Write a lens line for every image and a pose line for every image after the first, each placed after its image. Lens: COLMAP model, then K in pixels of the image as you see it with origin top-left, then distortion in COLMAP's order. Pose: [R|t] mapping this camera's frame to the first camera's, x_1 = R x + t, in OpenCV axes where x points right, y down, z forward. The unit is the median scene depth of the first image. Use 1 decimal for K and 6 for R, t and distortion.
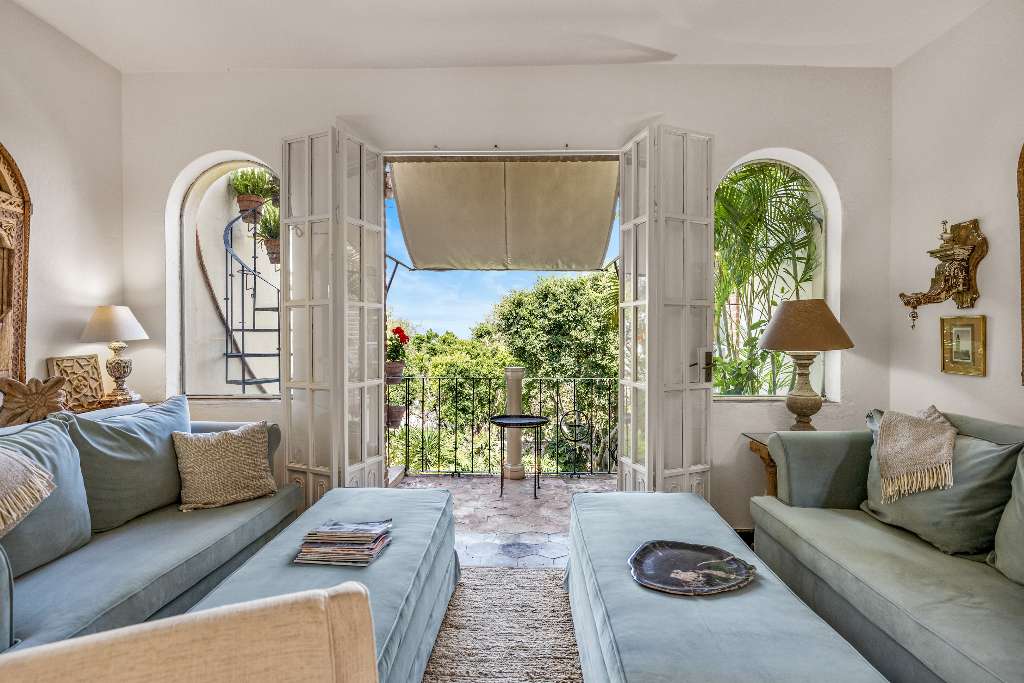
lens RADIAL K [[549.7, 0, 513.0], [0, 549.7, 339.8], [0, 0, 1]] dist [-0.002665, 0.000088]
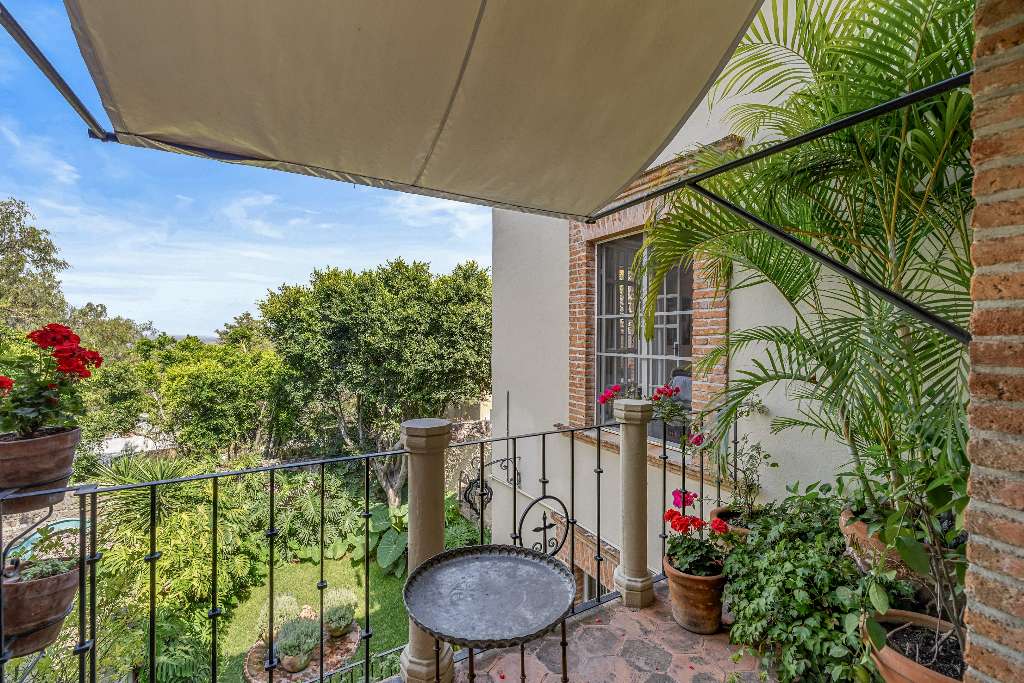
lens RADIAL K [[436.4, 0, 509.0], [0, 436.4, 343.7], [0, 0, 1]] dist [-0.004093, 0.000224]
pose [[0.866084, -0.006491, 0.499857, -0.039040], [0.004494, 0.999976, 0.005200, -0.004626], [-0.499878, -0.002258, 0.866093, 0.241986]]
